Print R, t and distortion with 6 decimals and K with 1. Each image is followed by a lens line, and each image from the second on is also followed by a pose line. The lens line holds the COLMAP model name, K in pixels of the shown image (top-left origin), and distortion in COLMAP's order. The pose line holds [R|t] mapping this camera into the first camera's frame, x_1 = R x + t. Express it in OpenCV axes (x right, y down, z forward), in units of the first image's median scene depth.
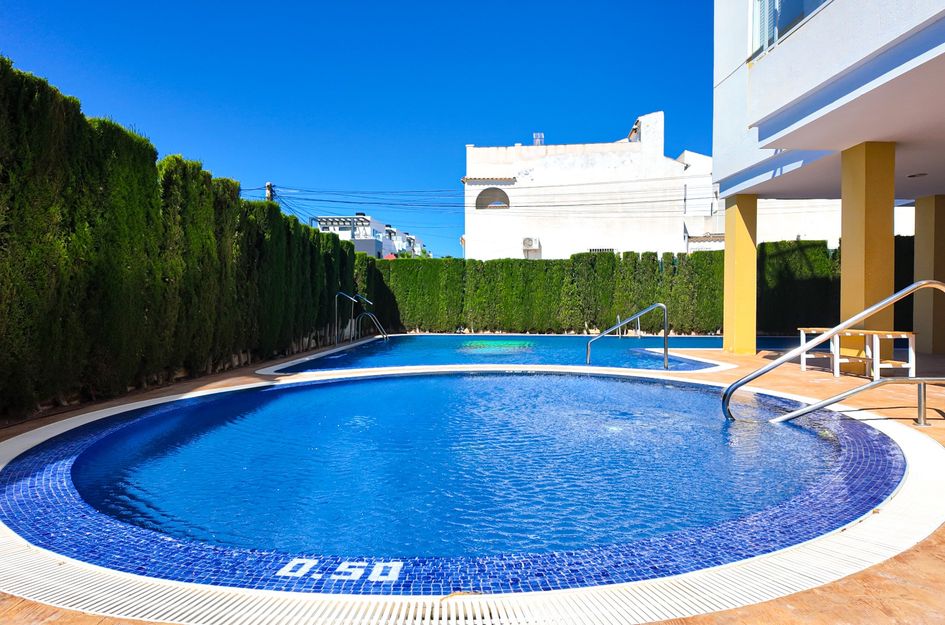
lens RADIAL K [[649.8, 0, 474.8], [0, 649.8, 314.2], [0, 0, 1]] dist [0.078807, -0.098674]
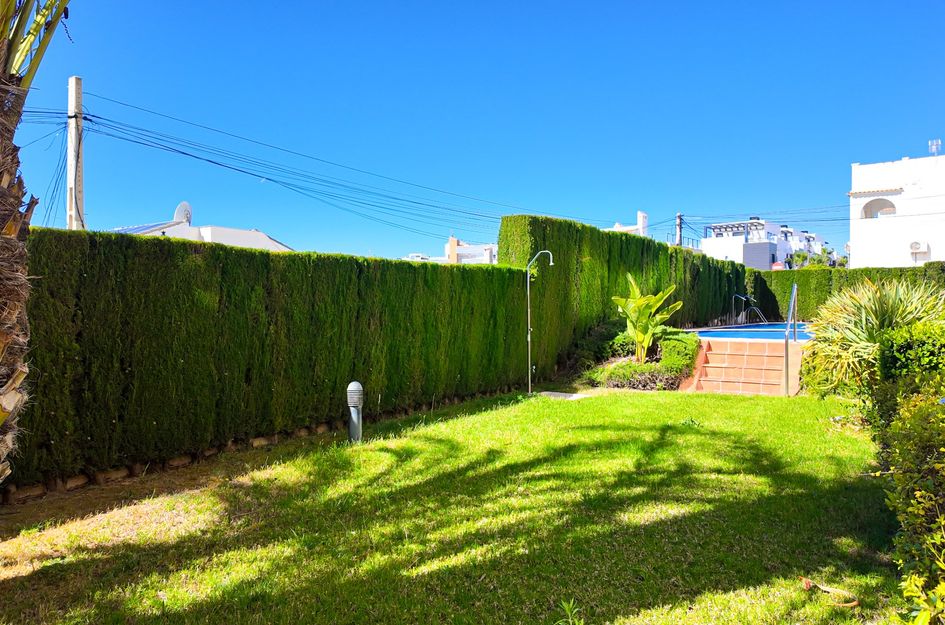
lens RADIAL K [[649.8, 0, 476.4], [0, 649.8, 314.8], [0, 0, 1]] dist [0.078807, -0.098674]
pose [[0.838977, 0.003495, -0.544156, 0.065509], [-0.004265, 0.999991, -0.000154, 0.009295], [0.544150, 0.002450, 0.838984, -0.332901]]
